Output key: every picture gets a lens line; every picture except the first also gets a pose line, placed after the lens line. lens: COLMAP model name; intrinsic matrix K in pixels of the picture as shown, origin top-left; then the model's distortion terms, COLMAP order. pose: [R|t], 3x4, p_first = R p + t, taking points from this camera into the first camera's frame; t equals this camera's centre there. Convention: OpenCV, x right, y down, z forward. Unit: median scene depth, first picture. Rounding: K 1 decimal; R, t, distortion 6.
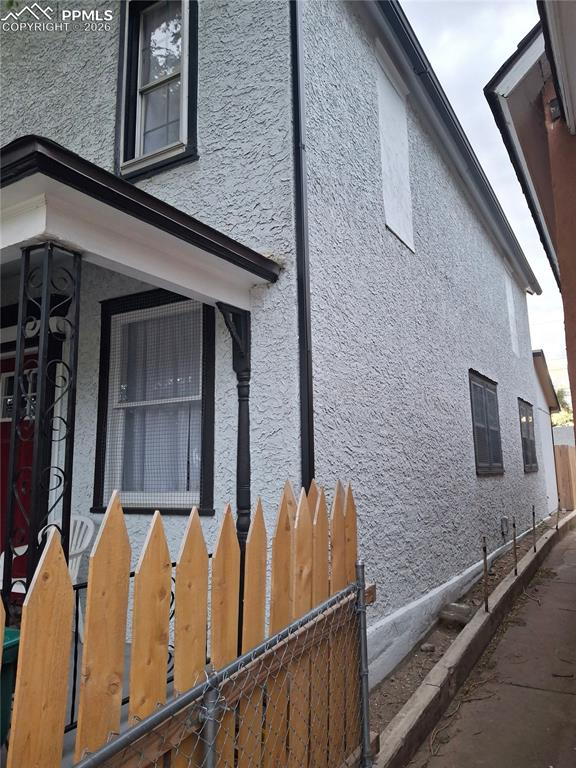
lens RADIAL K [[566.8, 0, 309.2], [0, 566.8, 381.2], [0, 0, 1]] dist [0.036695, -0.070592]
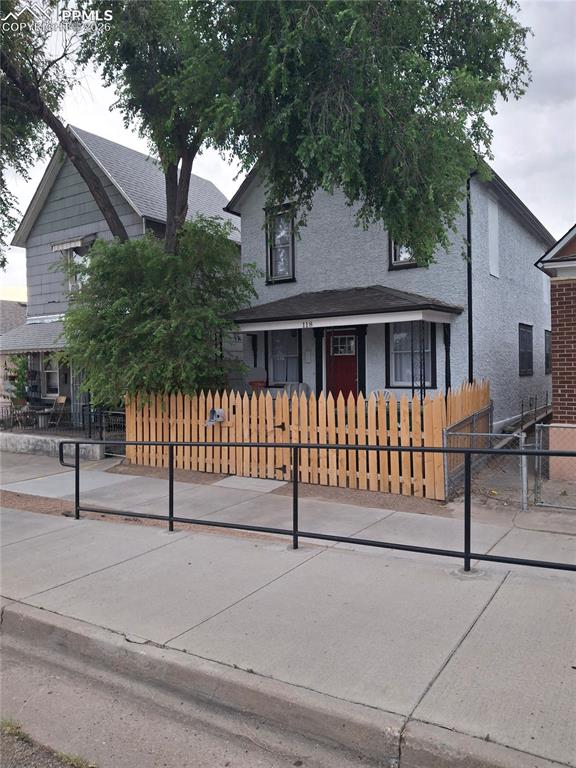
lens RADIAL K [[566.8, 0, 287.8], [0, 566.8, 390.4], [0, 0, 1]] dist [0.036695, -0.070592]
pose [[0.996565, 0.005320, -0.082642, -0.697497], [0.010976, 0.980646, 0.195484, -0.365619], [0.082083, -0.195719, 0.977219, -2.059274]]
